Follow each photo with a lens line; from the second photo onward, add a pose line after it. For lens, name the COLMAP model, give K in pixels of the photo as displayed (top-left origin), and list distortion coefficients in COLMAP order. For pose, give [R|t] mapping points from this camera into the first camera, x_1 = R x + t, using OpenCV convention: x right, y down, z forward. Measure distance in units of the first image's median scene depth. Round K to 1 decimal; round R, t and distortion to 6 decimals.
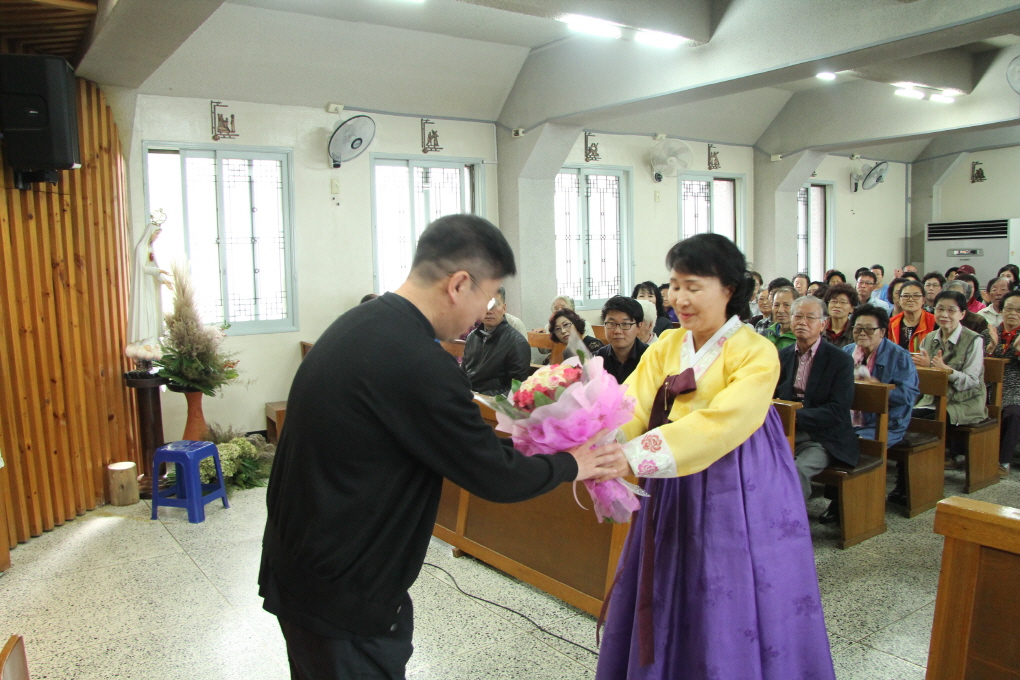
lens RADIAL K [[822.4, 0, 509.7], [0, 822.4, 350.1], [0, 0, 1]] dist [-0.168364, 0.152872]
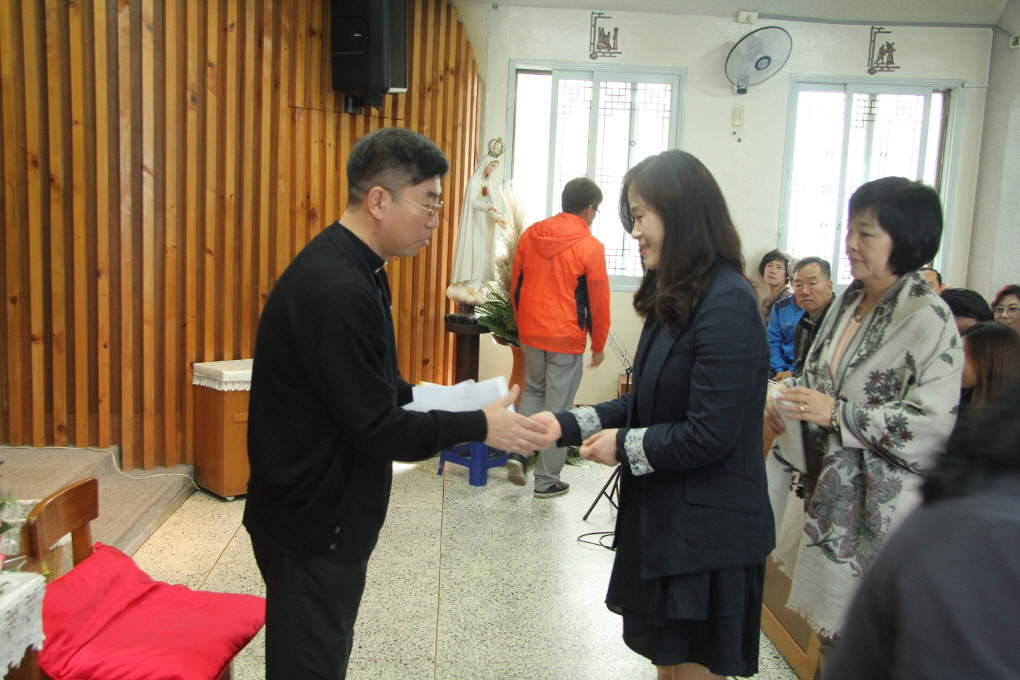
lens RADIAL K [[1119.9, 0, 510.0], [0, 1119.9, 340.0], [0, 0, 1]] dist [-0.029194, 0.260304]
pose [[0.840564, 0.120429, -0.528156, 0.222968], [-0.117788, 0.992281, 0.038797, -0.001522], [0.528751, 0.029599, 0.848261, -0.048354]]
